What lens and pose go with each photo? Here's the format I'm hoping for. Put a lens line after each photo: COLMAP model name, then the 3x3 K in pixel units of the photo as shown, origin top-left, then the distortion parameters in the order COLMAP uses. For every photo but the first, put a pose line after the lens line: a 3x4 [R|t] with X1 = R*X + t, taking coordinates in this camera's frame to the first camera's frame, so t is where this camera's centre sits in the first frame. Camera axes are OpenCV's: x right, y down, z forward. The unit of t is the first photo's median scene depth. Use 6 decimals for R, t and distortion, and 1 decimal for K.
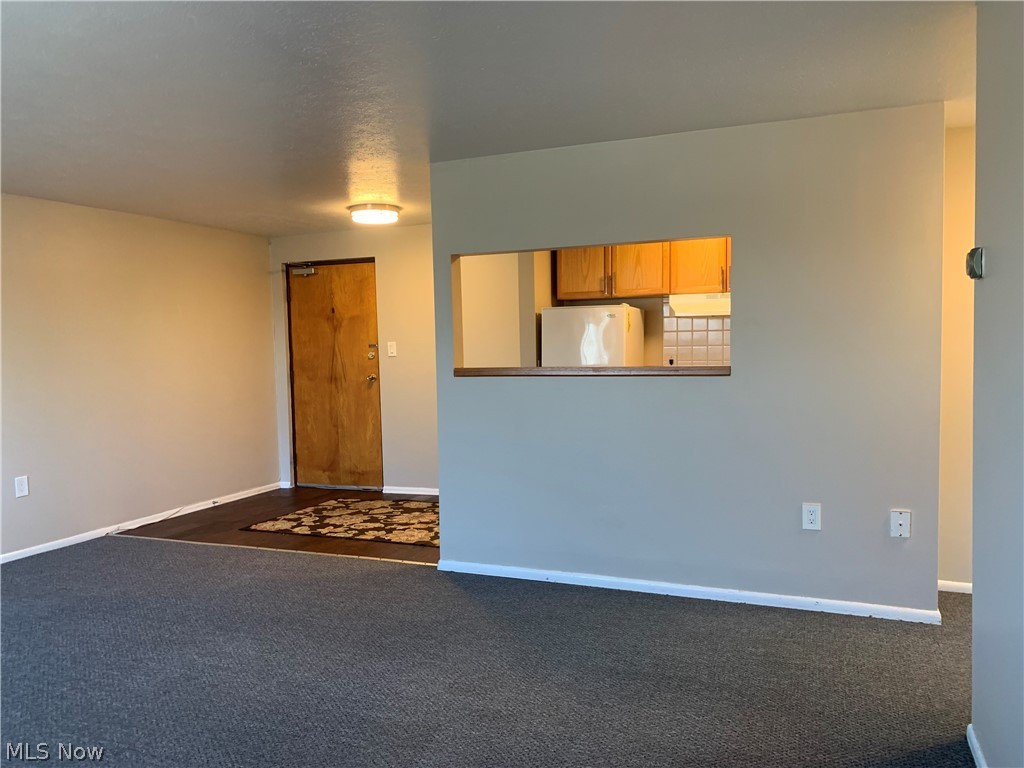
lens RADIAL K [[776.5, 0, 507.3], [0, 776.5, 384.8], [0, 0, 1]] dist [0.092511, -0.205233]
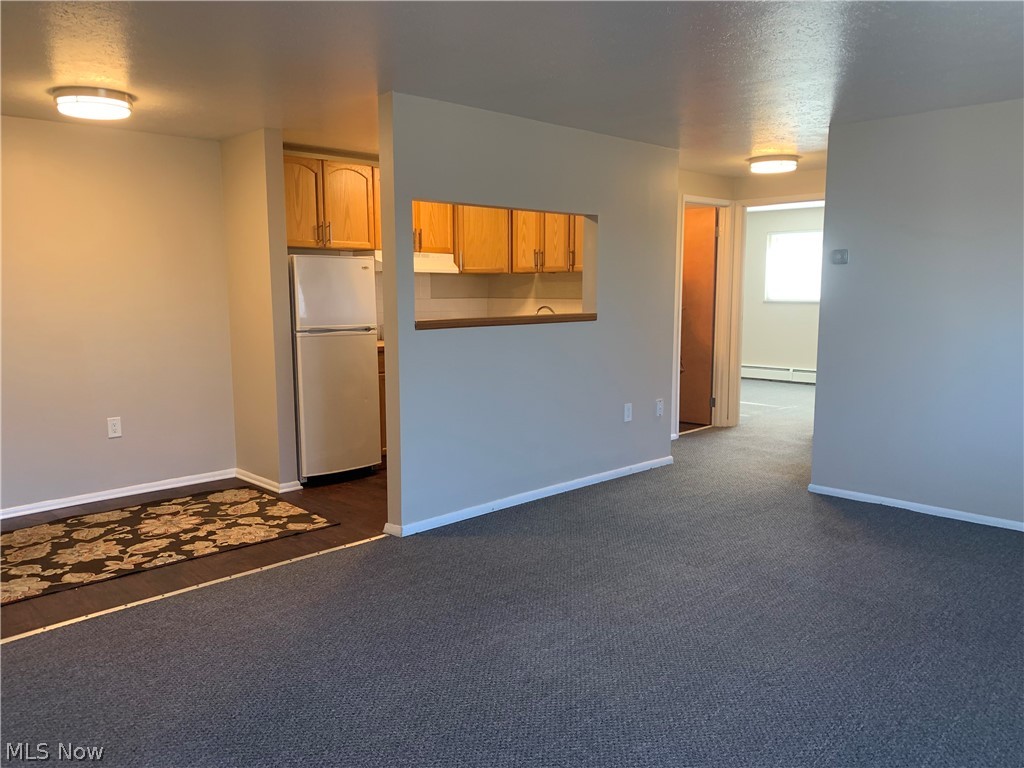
lens RADIAL K [[776.5, 0, 507.3], [0, 776.5, 384.8], [0, 0, 1]] dist [0.092511, -0.205233]
pose [[0.392269, -0.095003, 0.914932, -0.809955], [0.044458, 0.995448, 0.084302, -0.016353], [-0.918776, 0.007607, 0.394707, 0.473447]]
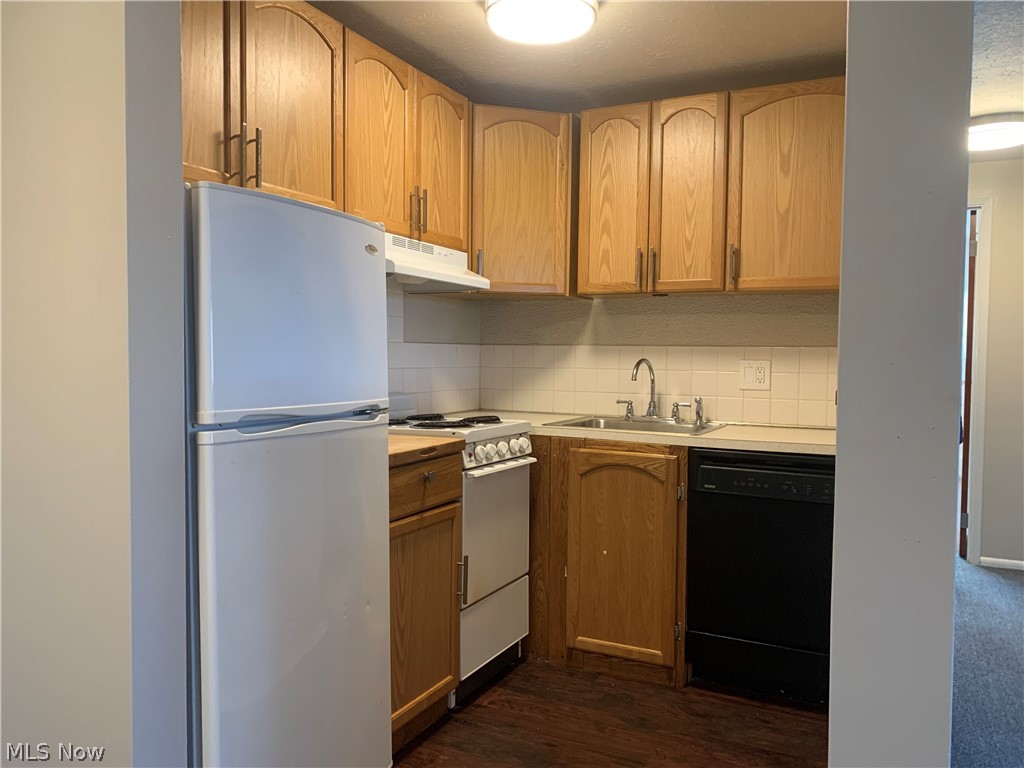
lens RADIAL K [[776.5, 0, 507.3], [0, 776.5, 384.8], [0, 0, 1]] dist [0.092511, -0.205233]
pose [[0.079400, -0.021737, 0.996606, -0.265975], [0.042576, 0.998924, 0.018395, -0.029907], [-0.995933, 0.040970, 0.080240, 0.995459]]
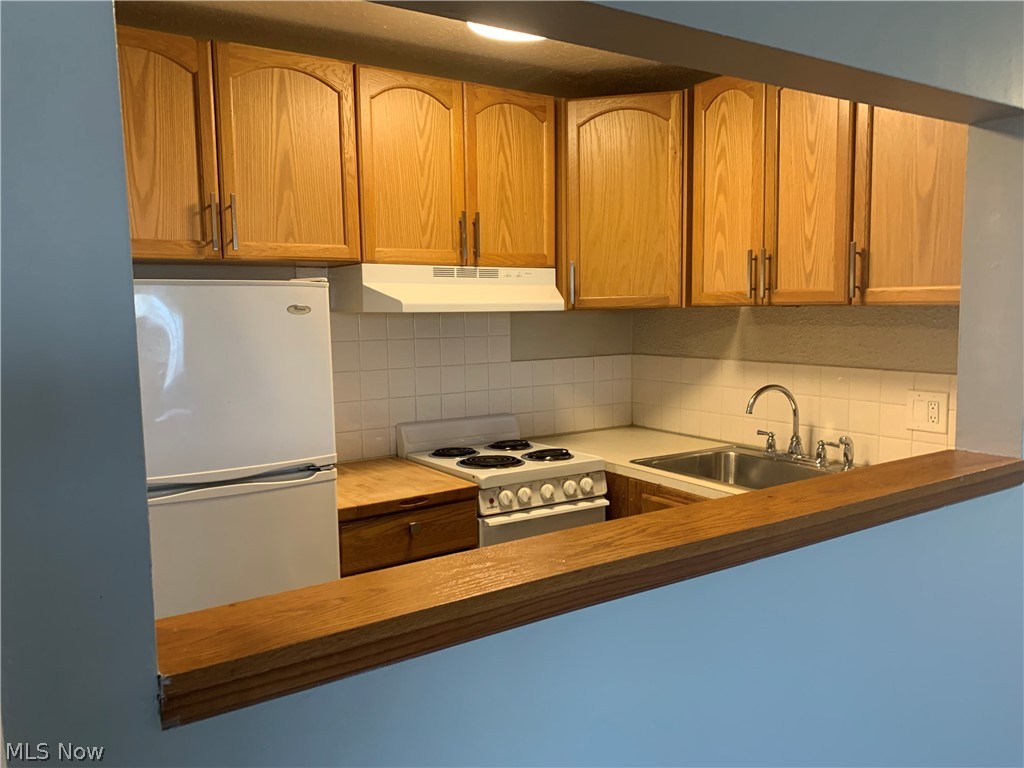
lens RADIAL K [[777.7, 0, 495.5], [0, 777.7, 390.9], [0, 0, 1]] dist [0.051316, -0.065373]
pose [[0.571896, -0.078631, 0.816549, -0.137694], [0.051484, 0.996874, 0.059937, -0.073895], [-0.818709, 0.007762, 0.574156, 0.773065]]
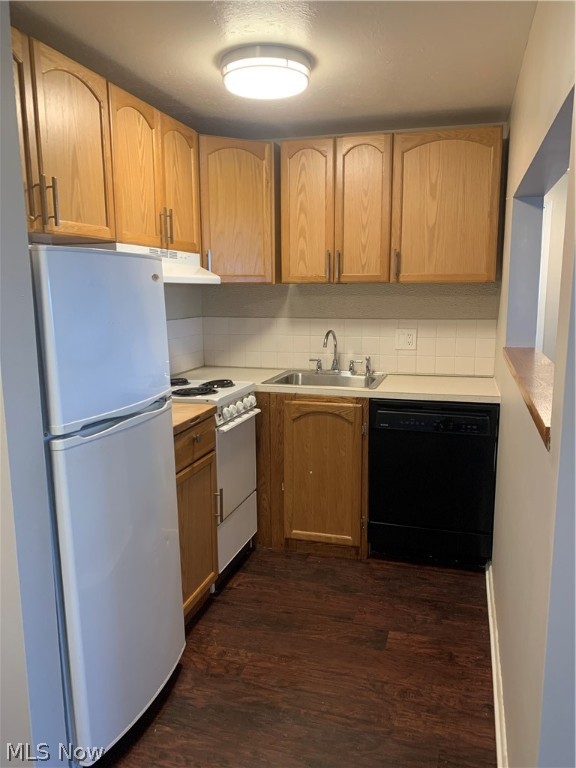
lens RADIAL K [[583.3, 0, 288.0], [0, 583.3, 384.0], [0, 0, 1]] dist [0.051316, -0.065373]
pose [[-0.101368, -0.145091, 0.984212, -0.273606], [0.062748, 0.986406, 0.151877, -0.080897], [-0.992868, 0.077152, -0.090886, 1.050093]]
